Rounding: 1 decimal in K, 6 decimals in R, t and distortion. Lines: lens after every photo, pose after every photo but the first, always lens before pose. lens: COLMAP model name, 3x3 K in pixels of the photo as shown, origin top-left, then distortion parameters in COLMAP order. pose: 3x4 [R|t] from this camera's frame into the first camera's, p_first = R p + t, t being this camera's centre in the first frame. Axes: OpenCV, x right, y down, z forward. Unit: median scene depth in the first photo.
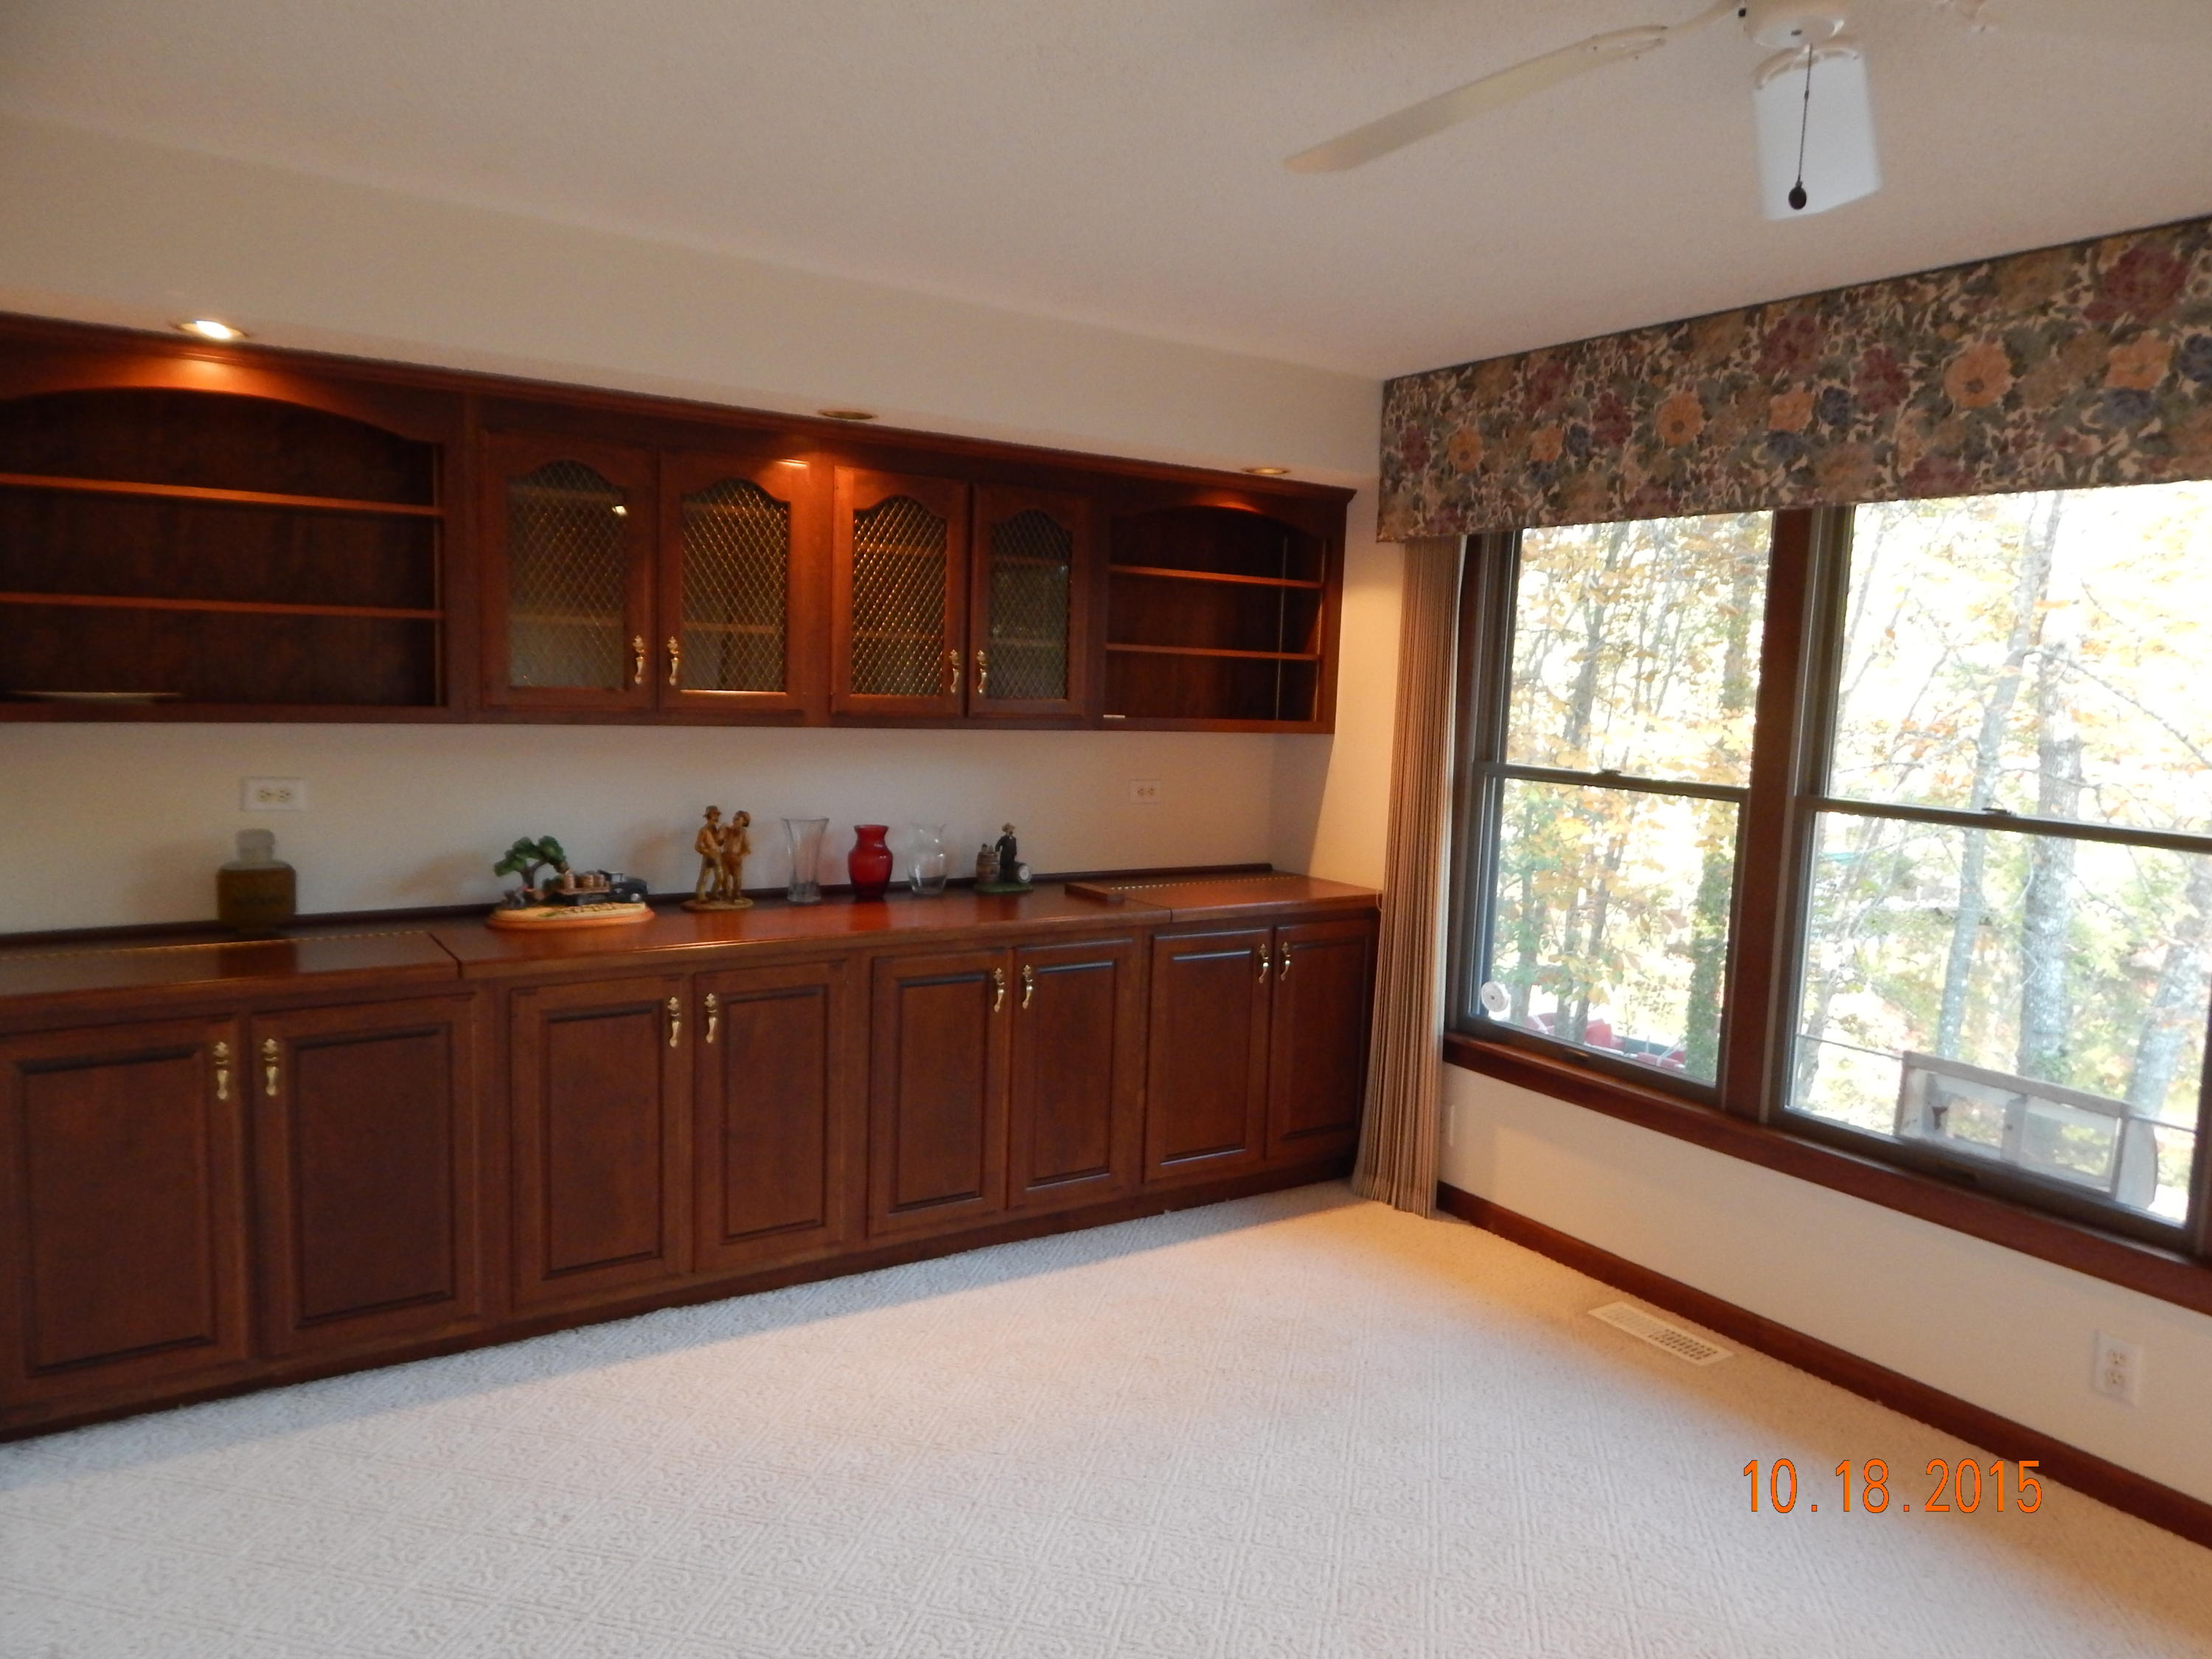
lens RADIAL K [[1457.4, 0, 1106.0], [0, 1457.4, 829.5], [0, 0, 1]] dist [-0.067325, 0.000379]
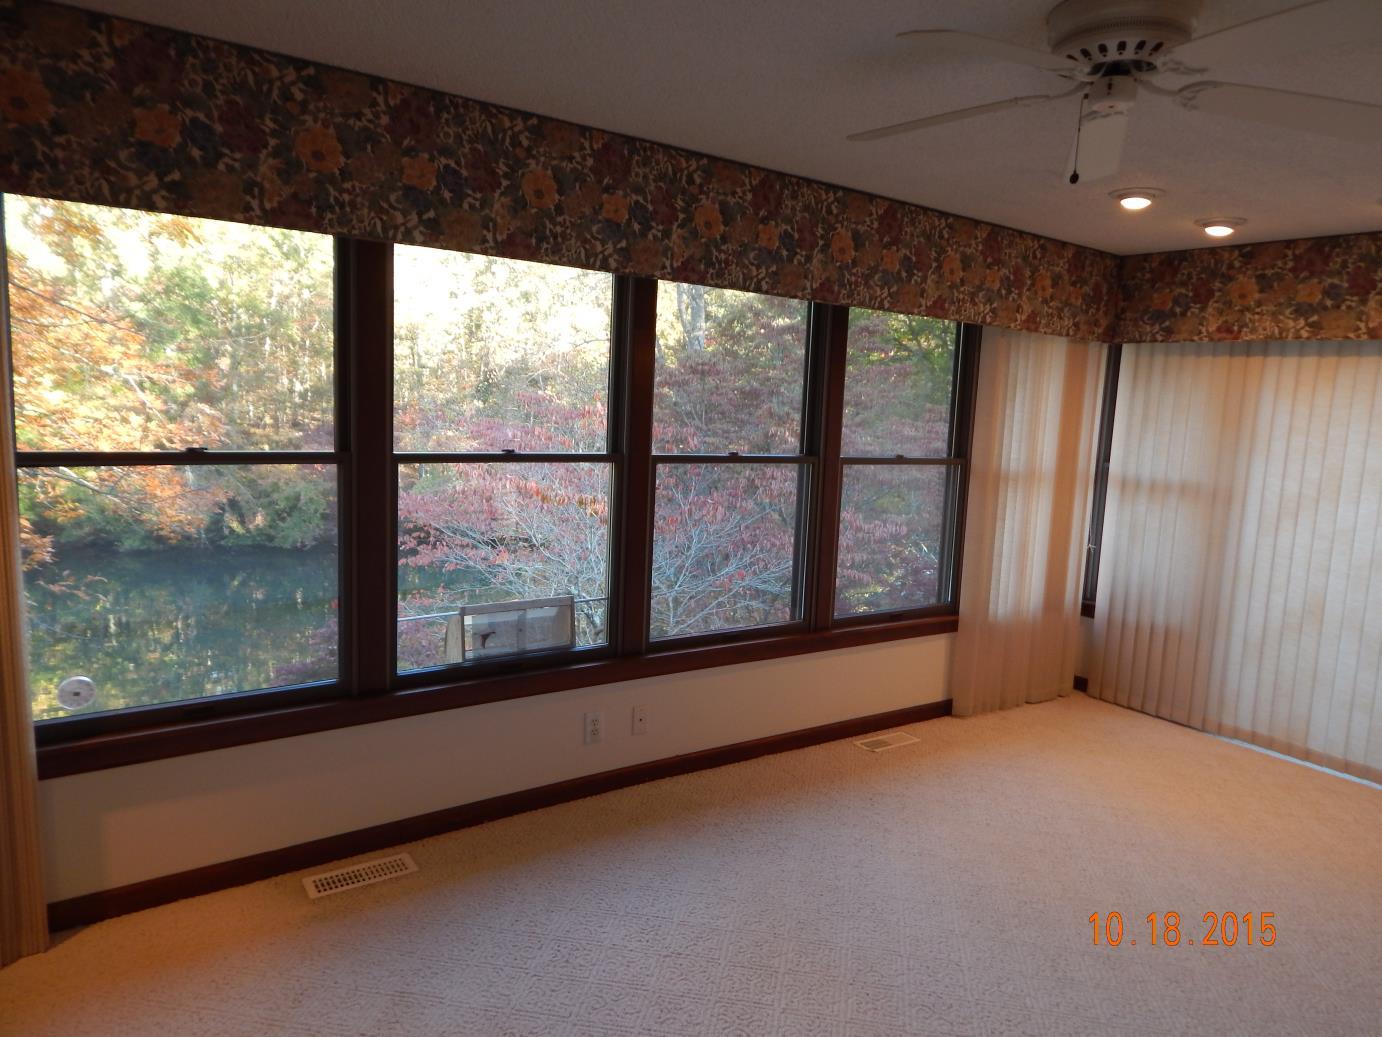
lens RADIAL K [[953.5, 0, 692.4], [0, 953.5, 521.4], [0, 0, 1]] dist [-0.038347, -0.001505]
pose [[-0.111676, -0.172486, 0.978661, -0.530010], [0.053951, 0.982316, 0.179286, -0.125590], [-0.992279, 0.072821, -0.100395, 0.934747]]
